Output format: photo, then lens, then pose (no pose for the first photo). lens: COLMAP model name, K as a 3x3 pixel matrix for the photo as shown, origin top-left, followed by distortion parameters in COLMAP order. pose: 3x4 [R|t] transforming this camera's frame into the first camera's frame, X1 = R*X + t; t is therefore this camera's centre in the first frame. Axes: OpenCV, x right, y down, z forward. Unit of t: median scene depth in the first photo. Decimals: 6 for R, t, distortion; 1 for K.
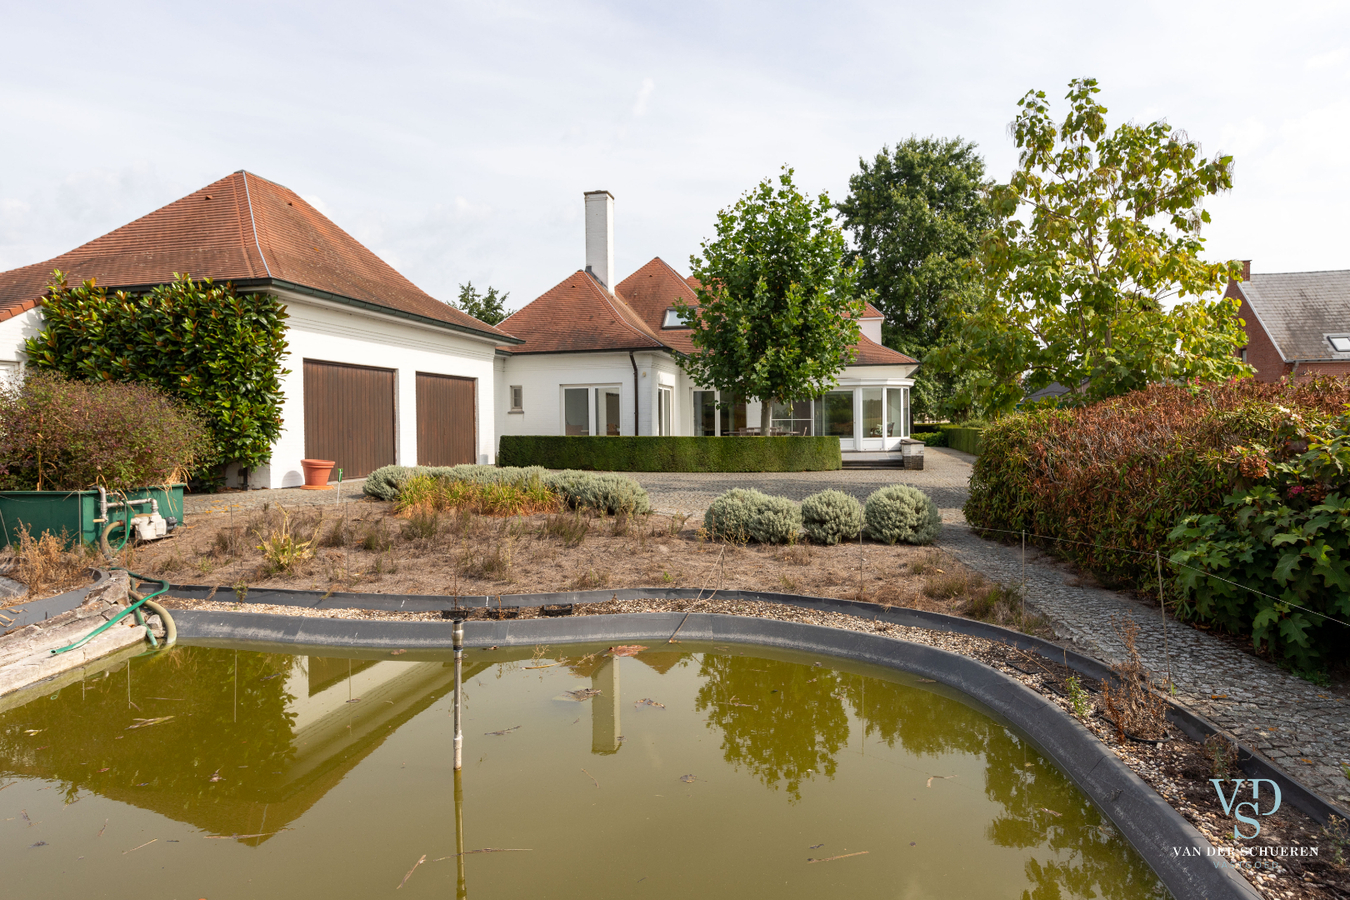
lens RADIAL K [[796.2, 0, 680.7], [0, 796.2, 432.6], [0, 0, 1]] dist [-0.002731, 0.000289]
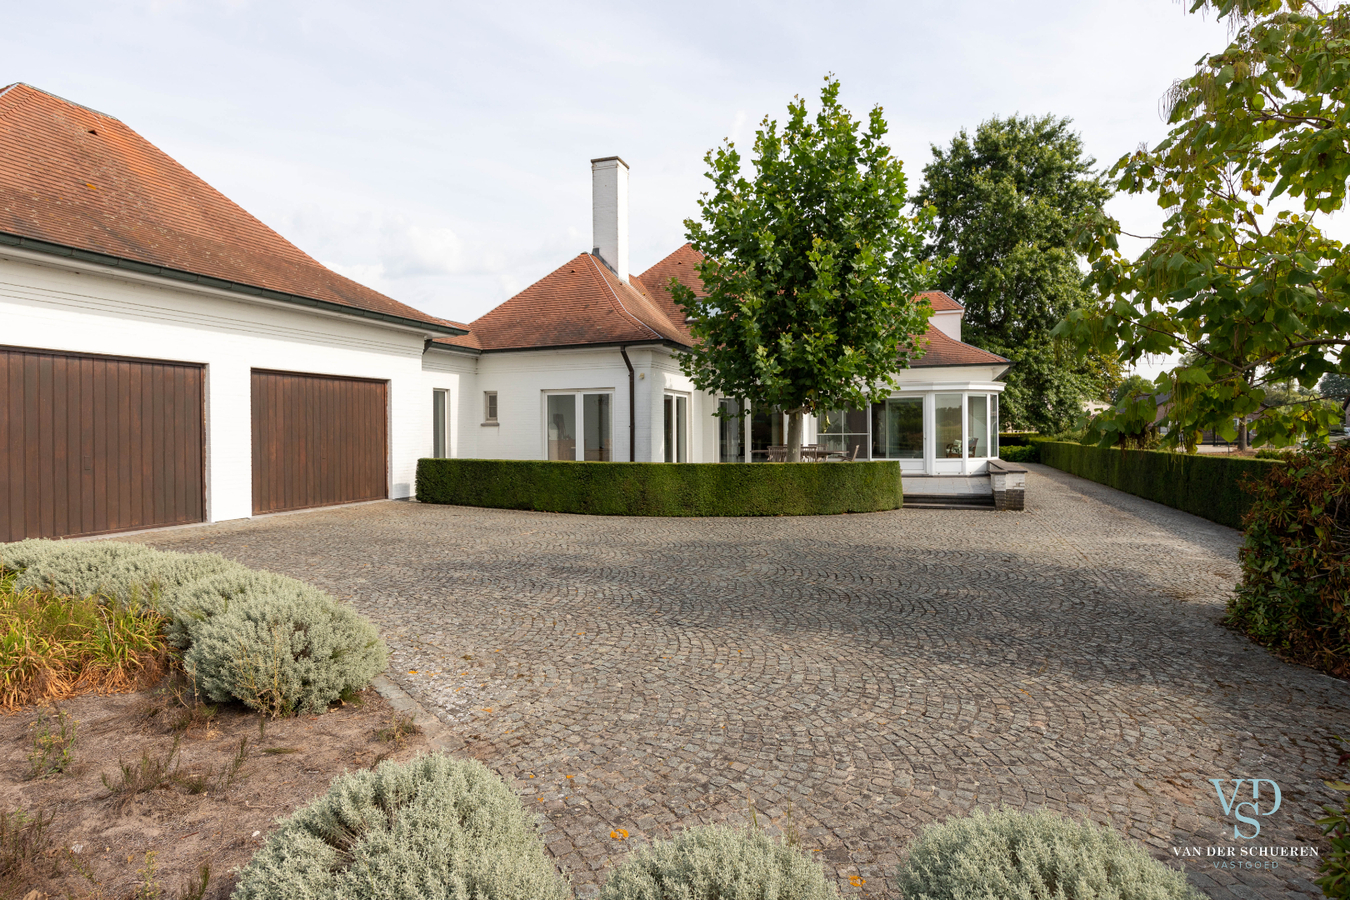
lens RADIAL K [[728.7, 0, 678.9], [0, 728.7, 431.1], [0, 0, 1]] dist [0.002381, -0.000297]
pose [[0.992736, 0.004771, -0.120221, 0.064857], [-0.005827, 0.999947, -0.008439, -0.012237], [0.120175, 0.009078, 0.992711, 0.261710]]
